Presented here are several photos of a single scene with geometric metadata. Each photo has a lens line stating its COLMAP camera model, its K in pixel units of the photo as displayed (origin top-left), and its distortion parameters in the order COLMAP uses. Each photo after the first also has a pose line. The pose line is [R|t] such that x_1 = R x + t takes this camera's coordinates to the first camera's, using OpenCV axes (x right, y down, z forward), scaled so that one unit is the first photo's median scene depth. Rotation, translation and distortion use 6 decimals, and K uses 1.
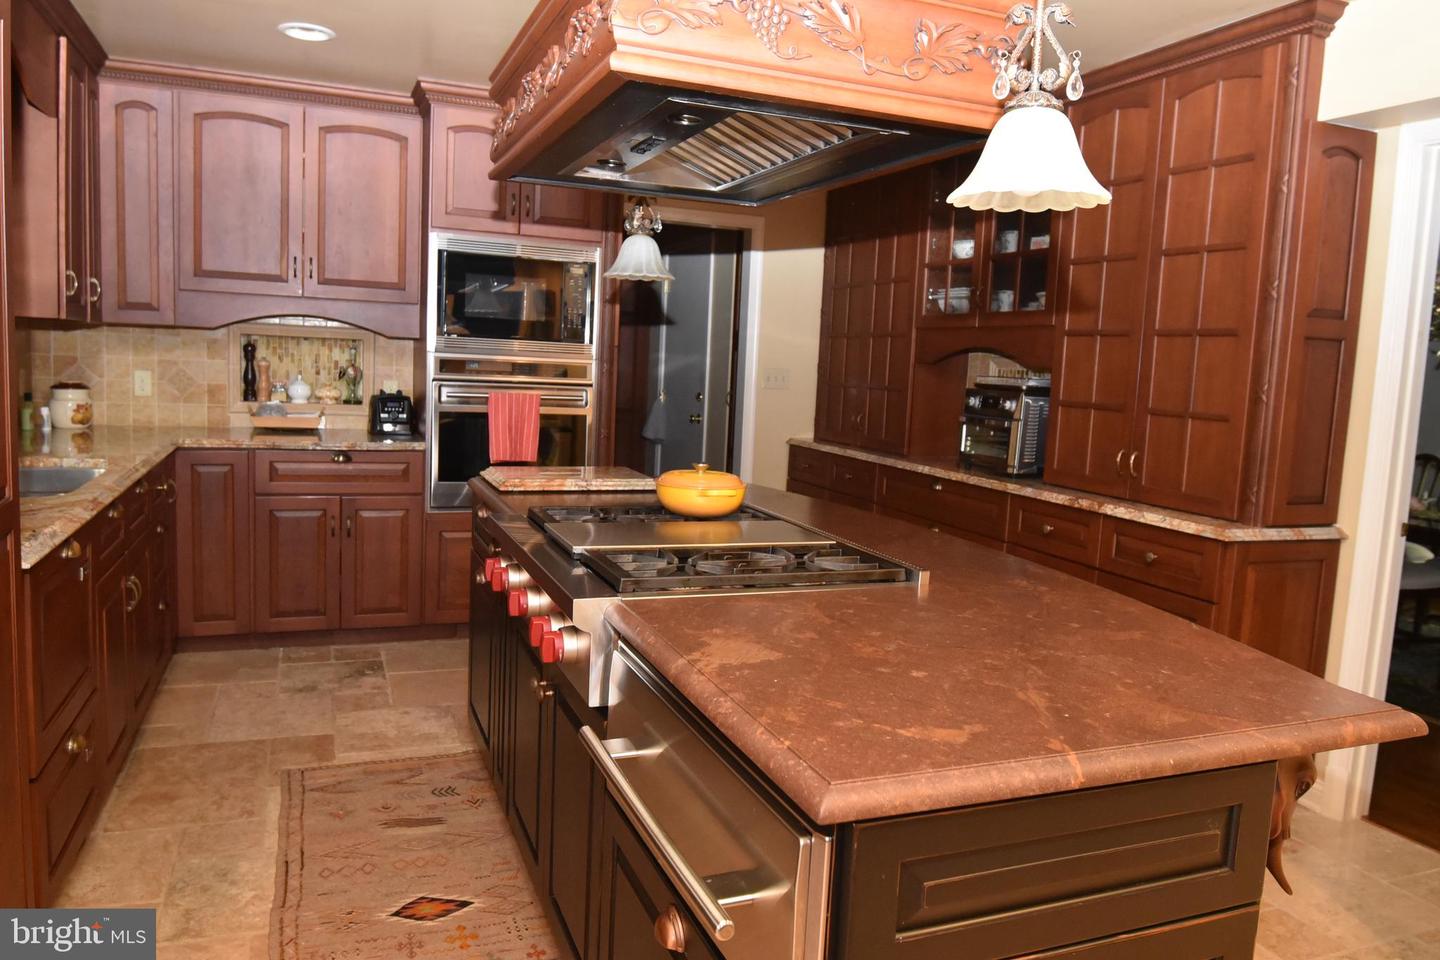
lens RADIAL K [[1018.1, 0, 721.9], [0, 1018.1, 477.1], [0, 0, 1]] dist [0.011798, -0.050668]
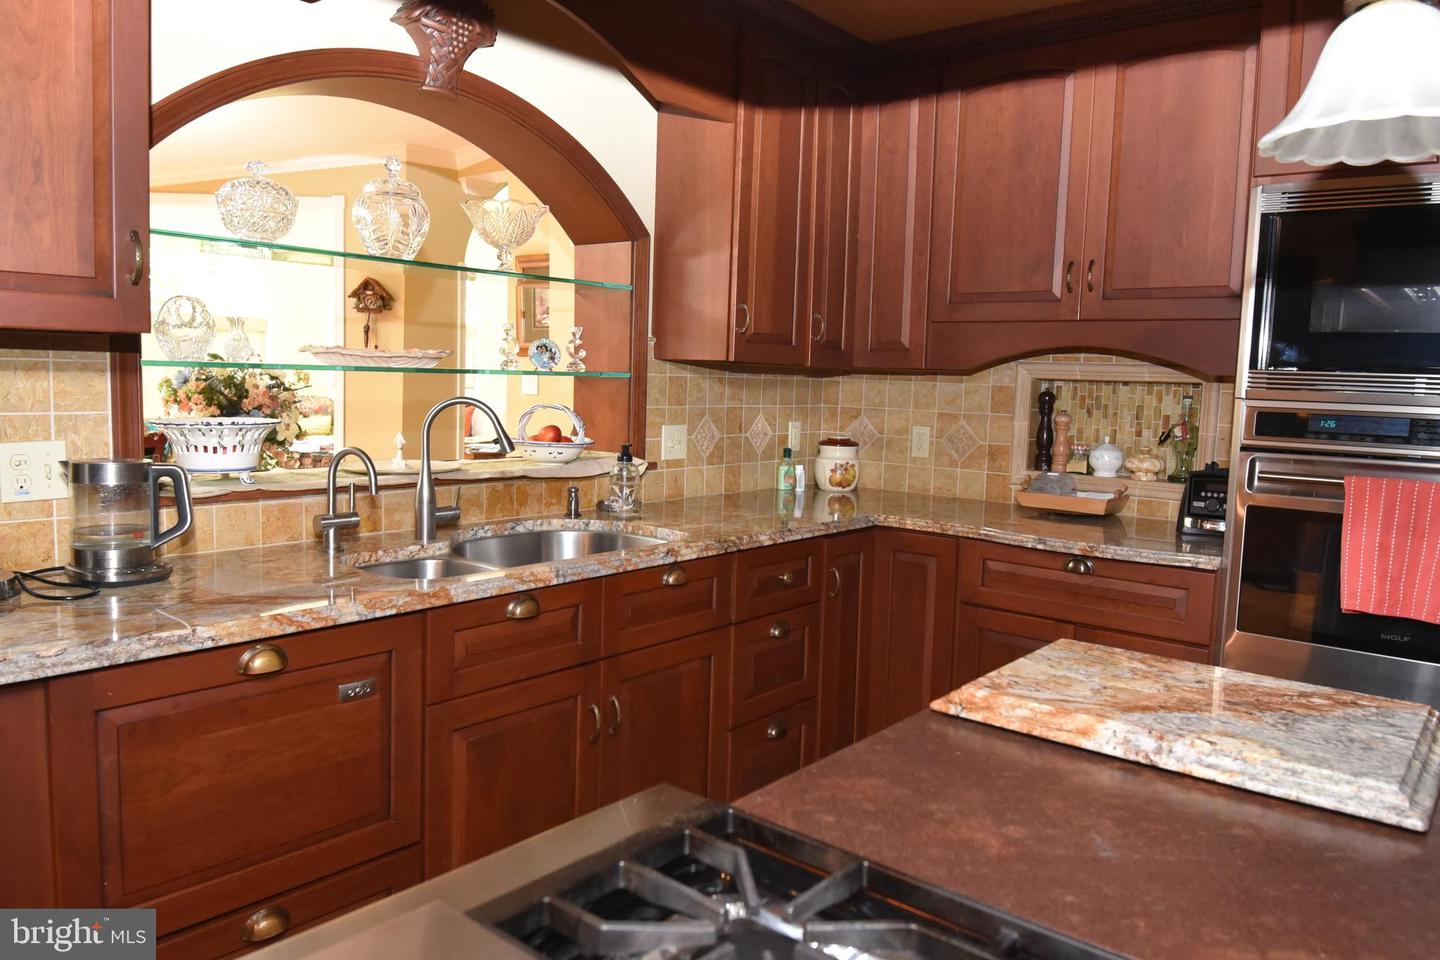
lens RADIAL K [[1018.1, 0, 716.3], [0, 1018.1, 472.0], [0, 0, 1]] dist [0.011798, -0.050668]
pose [[0.475684, 0.049752, -0.878208, 0.069414], [-0.108511, 0.994092, -0.002459, -0.048339], [0.872897, 0.096465, 0.478273, 0.468219]]
